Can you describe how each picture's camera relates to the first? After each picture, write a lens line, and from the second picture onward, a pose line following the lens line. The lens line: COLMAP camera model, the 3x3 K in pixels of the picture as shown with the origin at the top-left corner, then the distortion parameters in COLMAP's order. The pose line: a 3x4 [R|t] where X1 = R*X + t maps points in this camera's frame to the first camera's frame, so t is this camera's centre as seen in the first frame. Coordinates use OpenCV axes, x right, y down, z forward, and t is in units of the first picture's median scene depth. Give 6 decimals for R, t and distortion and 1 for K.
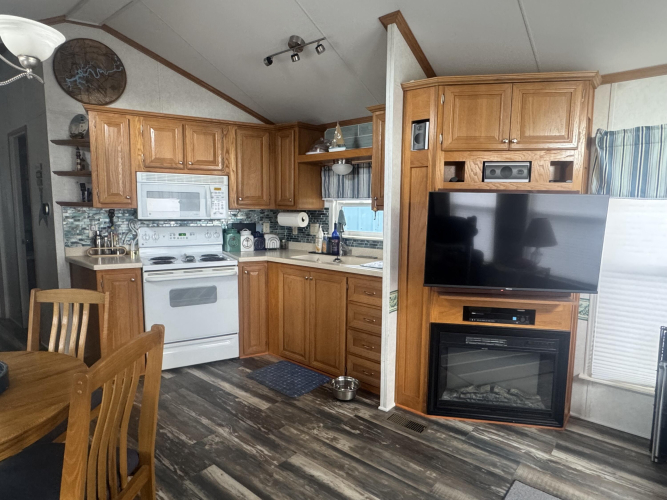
lens RADIAL K [[392.9, 0, 331.8], [0, 392.9, 246.9], [0, 0, 1]] dist [0.006382, 0.001147]
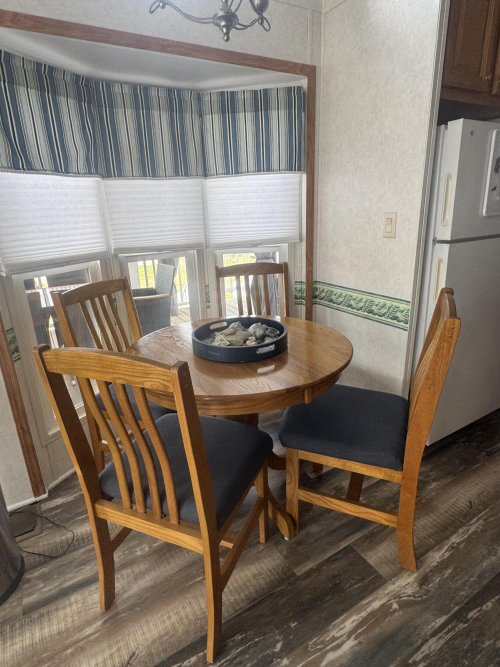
lens RADIAL K [[396.0, 0, 236.3], [0, 396.0, 335.3], [0, 0, 1]] dist [-0.032525, 0.016850]
pose [[-0.325775, 0.302446, -0.895766, 0.098367], [-0.058145, 0.939250, 0.338274, -0.020202], [0.943658, 0.162285, -0.288398, 0.453851]]
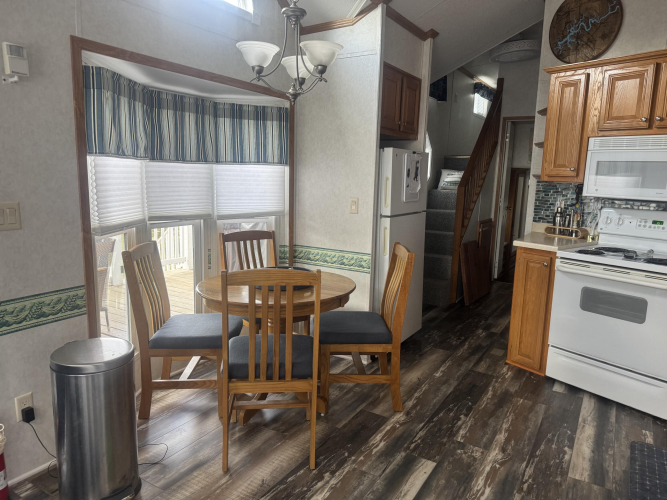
lens RADIAL K [[470.0, 0, 339.2], [0, 470.0, 252.4], [0, 0, 1]] dist [0.002927, -0.008351]
pose [[0.165020, 0.160409, -0.973159, 0.376602], [-0.125882, 0.982042, 0.140527, -0.027316], [0.978224, 0.099313, 0.182249, 0.318542]]
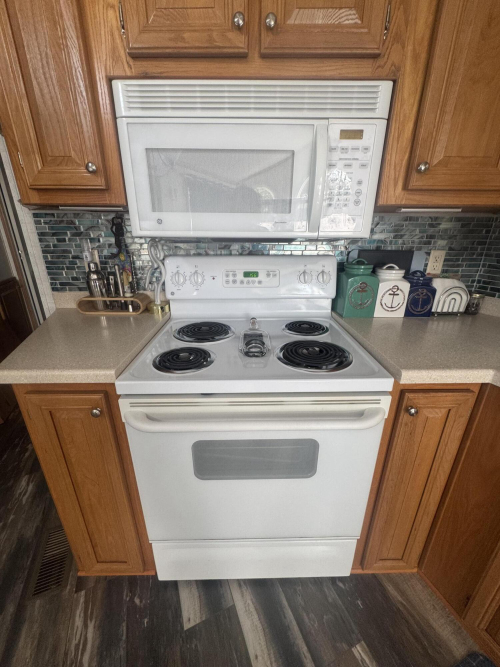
lens RADIAL K [[267.0, 0, 250.1], [0, 267.0, 334.3], [0, 0, 1]] dist [-0.003540, -0.000029]
pose [[0.893817, 0.150930, -0.422270, -0.256137], [-0.039032, 0.964269, 0.262035, -0.048923], [0.446731, -0.217730, 0.867770, 0.766354]]
